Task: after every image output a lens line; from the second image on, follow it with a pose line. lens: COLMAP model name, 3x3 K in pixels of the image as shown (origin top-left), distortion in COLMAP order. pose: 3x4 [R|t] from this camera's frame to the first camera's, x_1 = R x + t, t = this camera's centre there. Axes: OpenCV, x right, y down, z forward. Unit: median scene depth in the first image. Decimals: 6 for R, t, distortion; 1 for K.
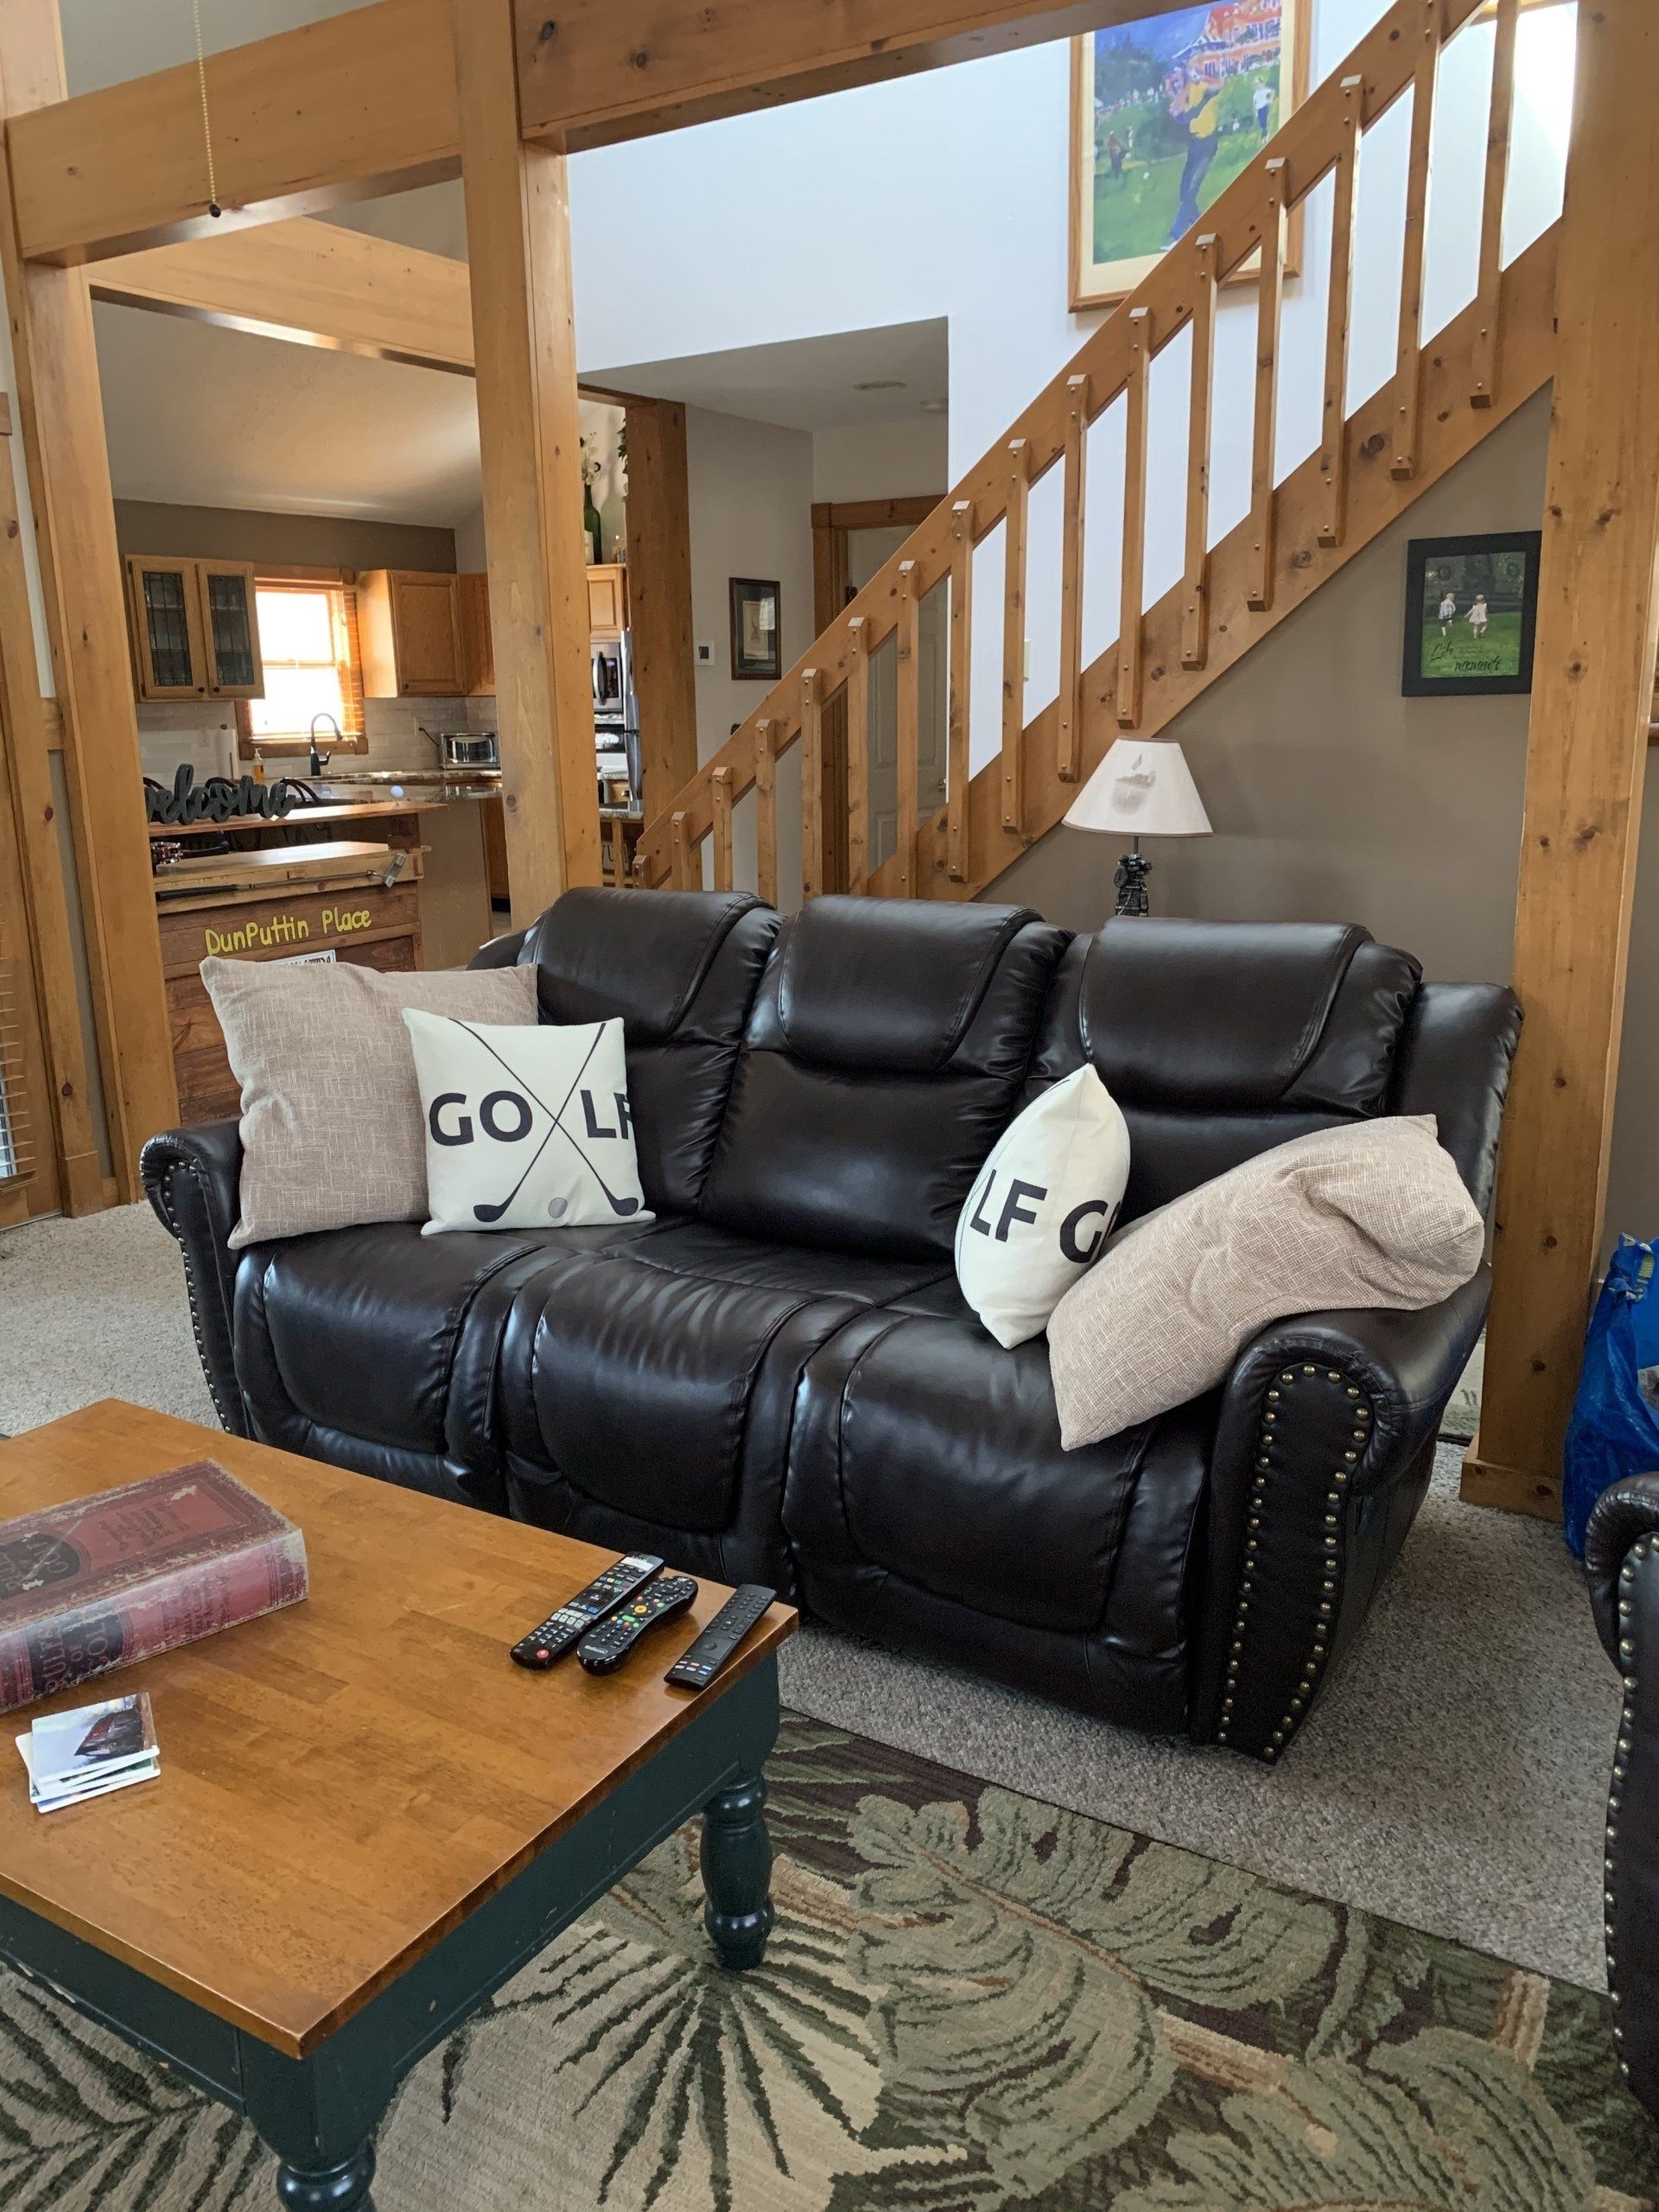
lens RADIAL K [[1711.9, 0, 830.7], [0, 1711.9, 1089.0], [0, 0, 1]] dist [0.009406, -0.005529]
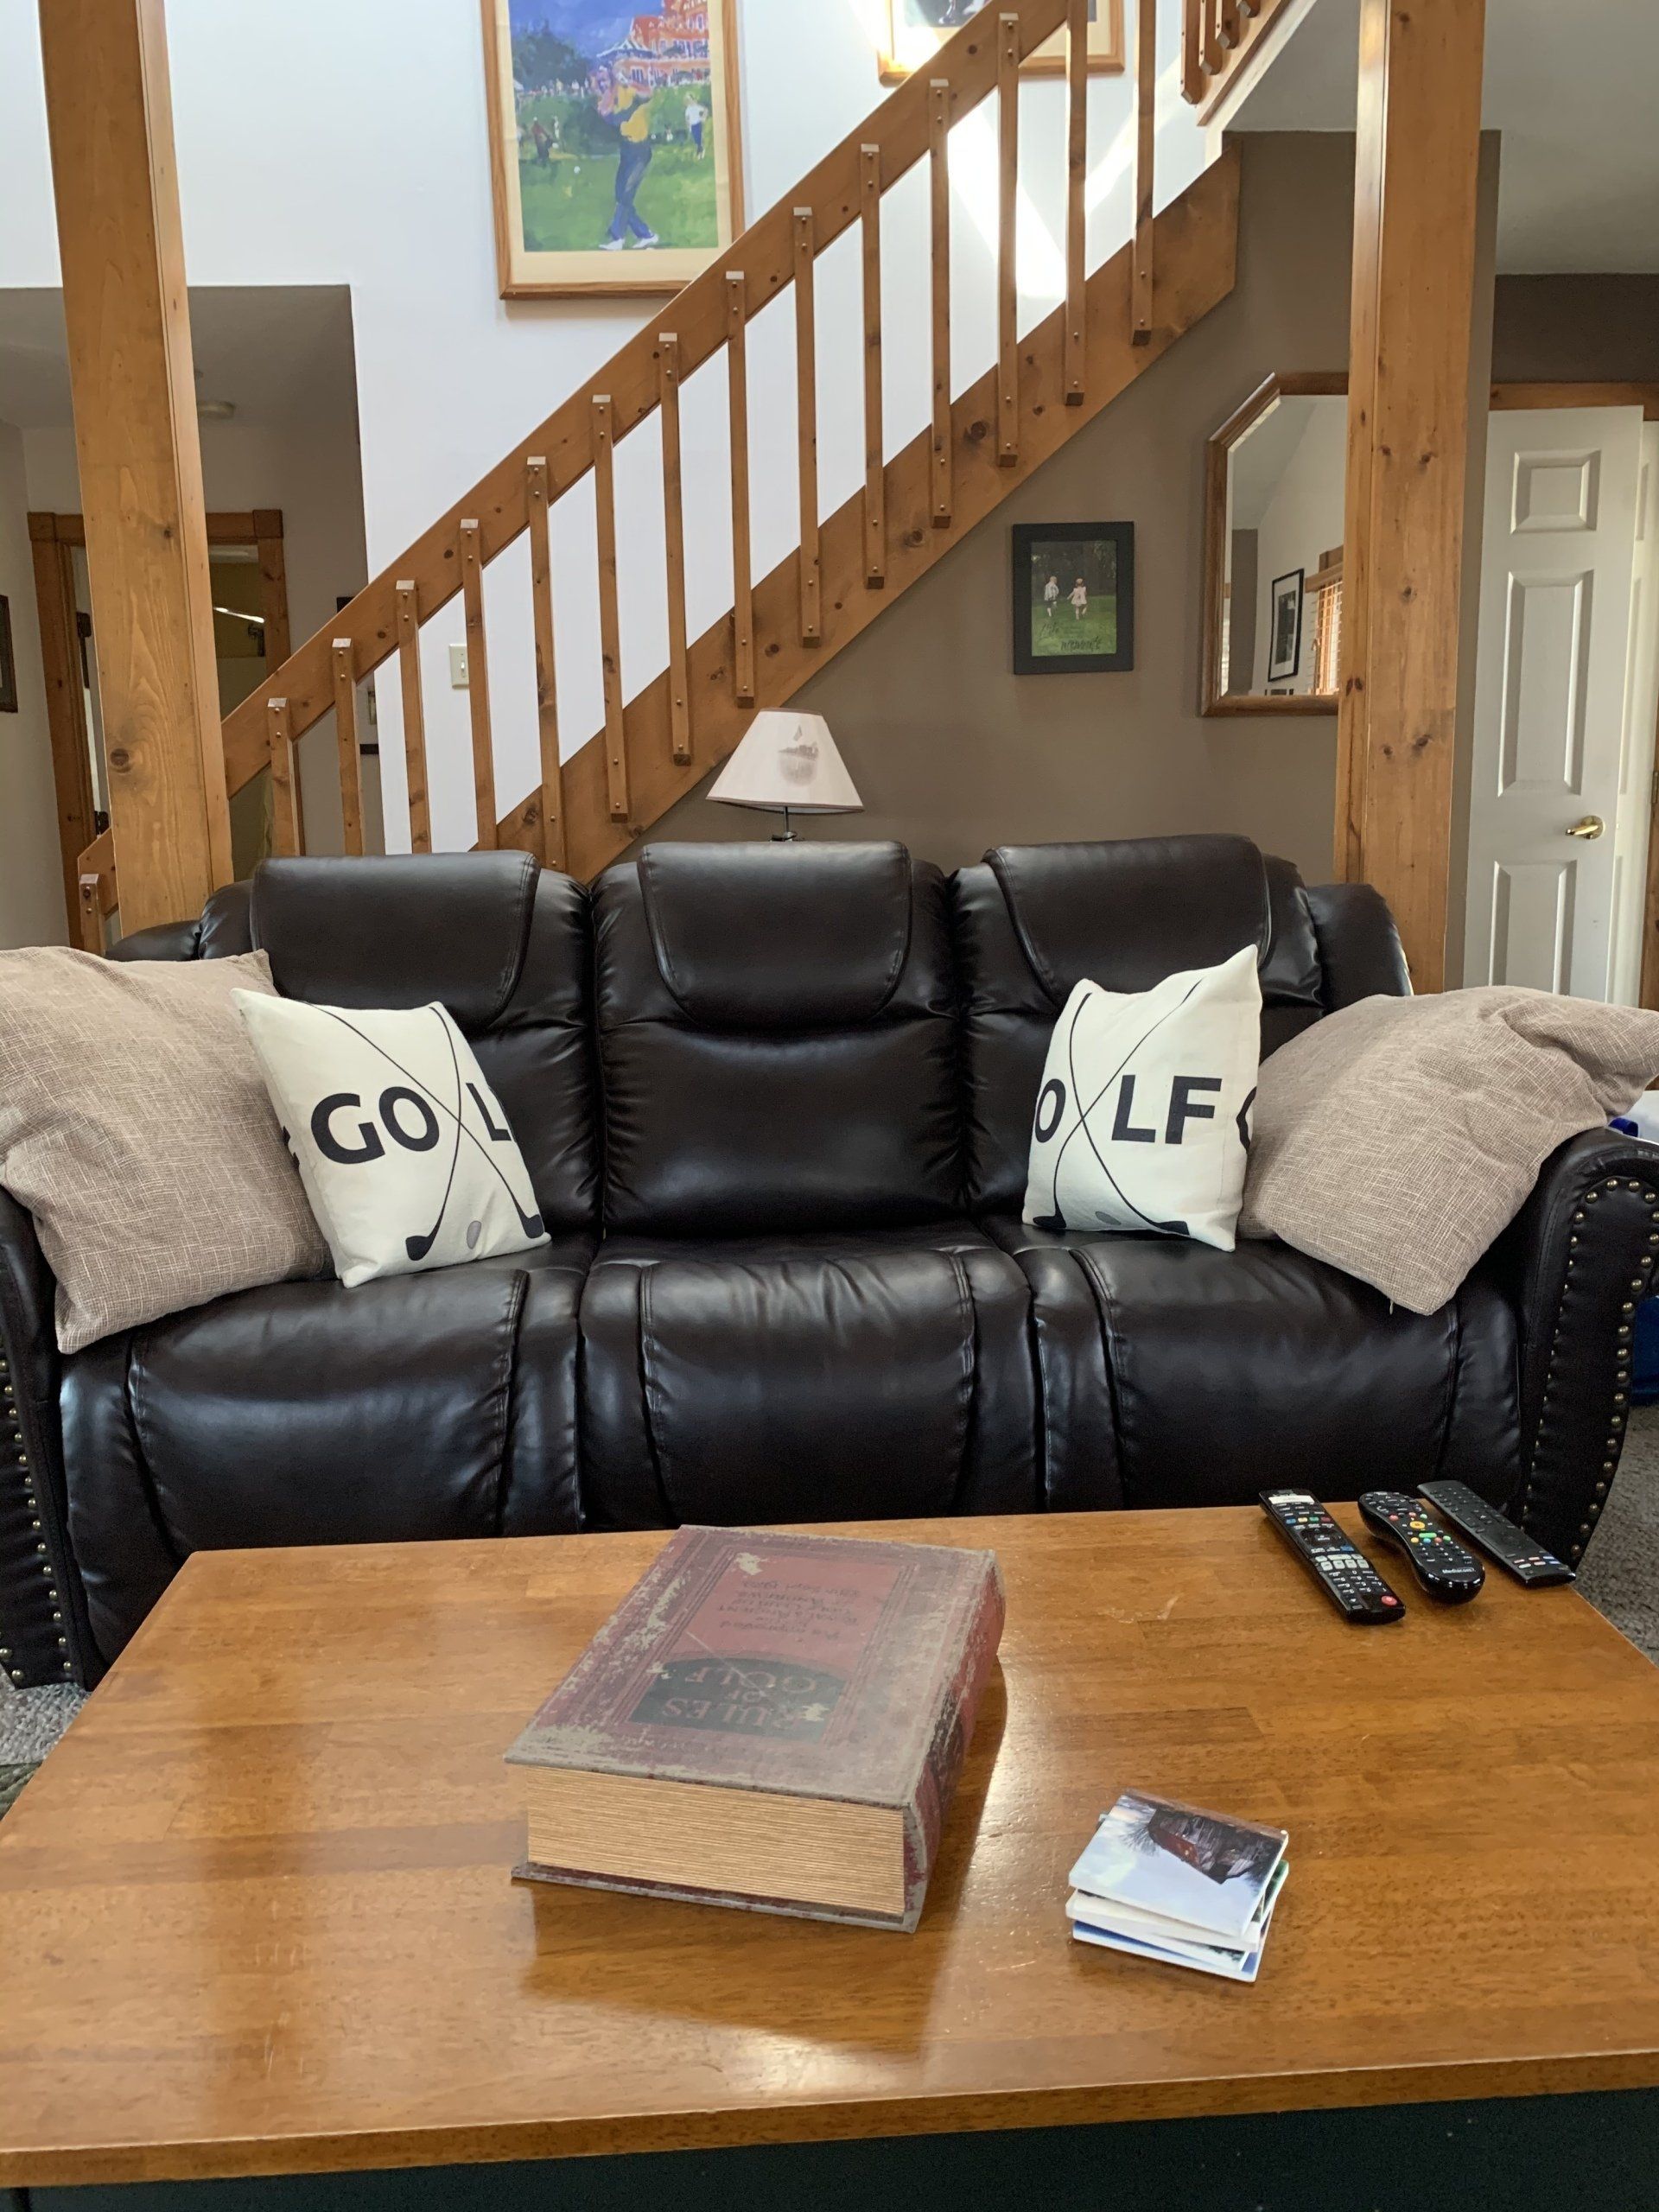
lens RADIAL K [[1711.9, 0, 830.7], [0, 1711.9, 1089.0], [0, 0, 1]] dist [0.009406, -0.005529]
pose [[0.819000, -0.092743, 0.566249, -0.380925], [0.136615, 0.989990, -0.035450, 0.045081], [-0.557292, 0.106392, 0.823472, 0.230268]]
